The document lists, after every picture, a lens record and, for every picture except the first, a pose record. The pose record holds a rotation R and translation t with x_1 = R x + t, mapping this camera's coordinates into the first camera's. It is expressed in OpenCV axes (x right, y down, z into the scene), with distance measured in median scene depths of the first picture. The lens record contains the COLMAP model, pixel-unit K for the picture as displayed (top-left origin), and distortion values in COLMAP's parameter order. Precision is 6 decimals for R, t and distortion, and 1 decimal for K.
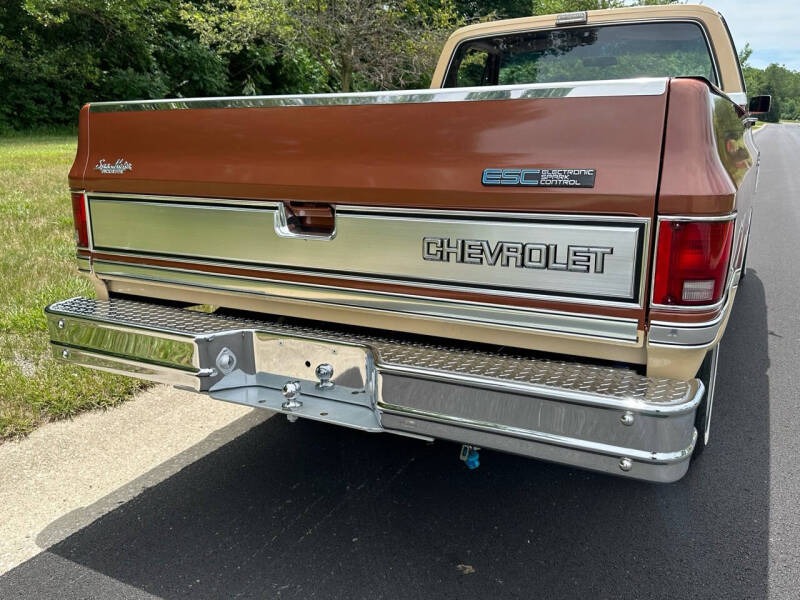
lens RADIAL K [[668.5, 0, 400.0], [0, 668.5, 300.0], [0, 0, 1]] dist [0.045645, -0.061777]
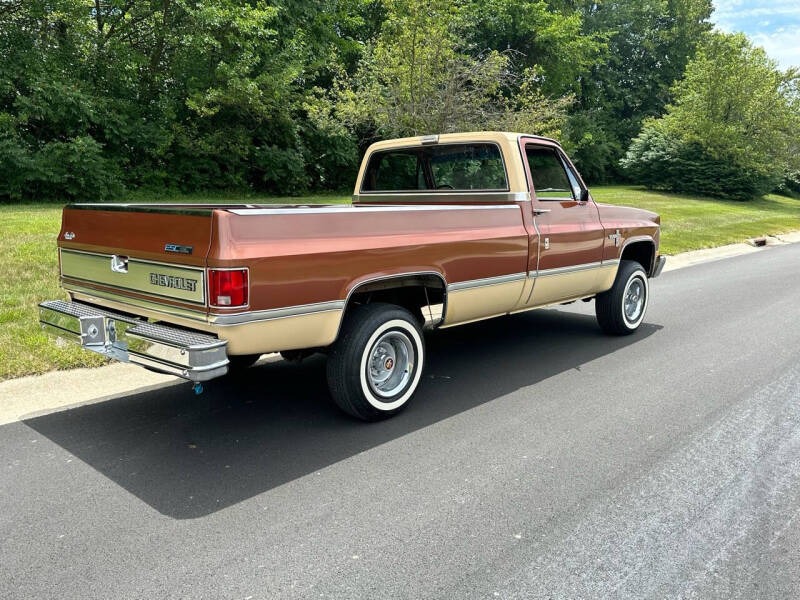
lens RADIAL K [[655.5, 0, 400.0], [0, 655.5, 300.0], [0, 0, 1]] dist [0.148402, -0.281071]
pose [[0.967027, 0.052357, -0.249232, 0.868371], [-0.072585, 0.994711, -0.072673, 0.058124], [0.244109, 0.088367, 0.965713, -0.570957]]
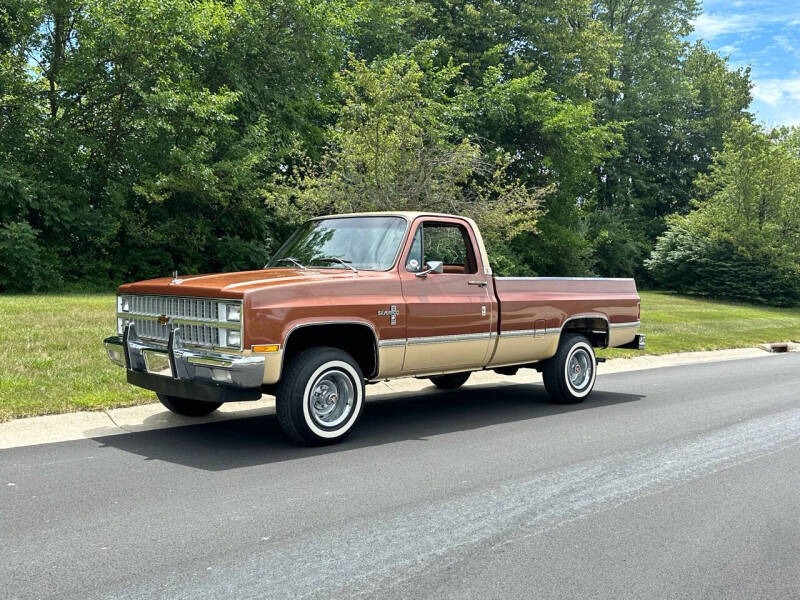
lens RADIAL K [[777.3, 0, 400.0], [0, 777.3, 300.0], [0, 0, 1]] dist [0.207811, -0.433786]
pose [[0.961942, 0.021268, -0.272423, 1.377323], [-0.086582, 0.969319, -0.230051, 0.230827], [0.259172, 0.244883, 0.934271, -0.782059]]
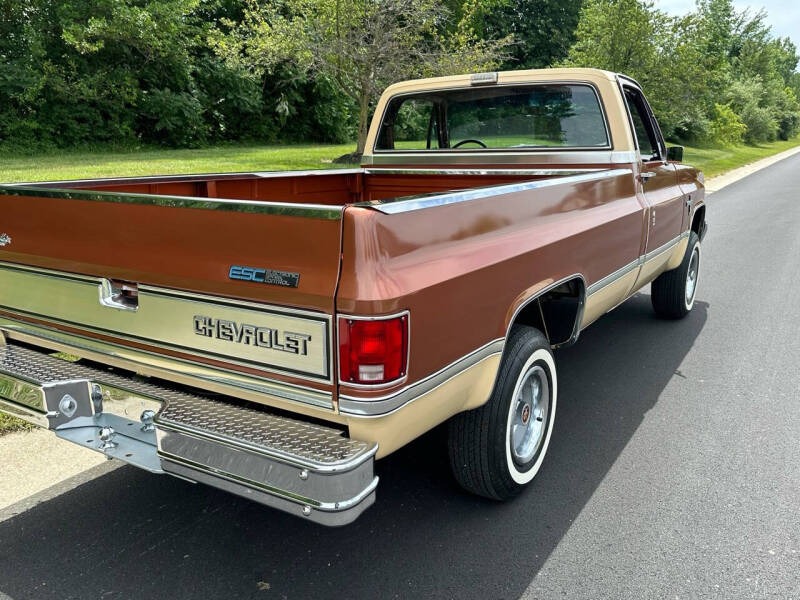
lens RADIAL K [[668.5, 0, 400.0], [0, 668.5, 300.0], [0, 0, 1]] dist [0.045645, -0.061777]
pose [[0.996849, 0.020999, -0.076490, 0.320719], [-0.021682, 0.999732, -0.008100, -0.077030], [0.076299, 0.009733, 0.997037, -0.131690]]
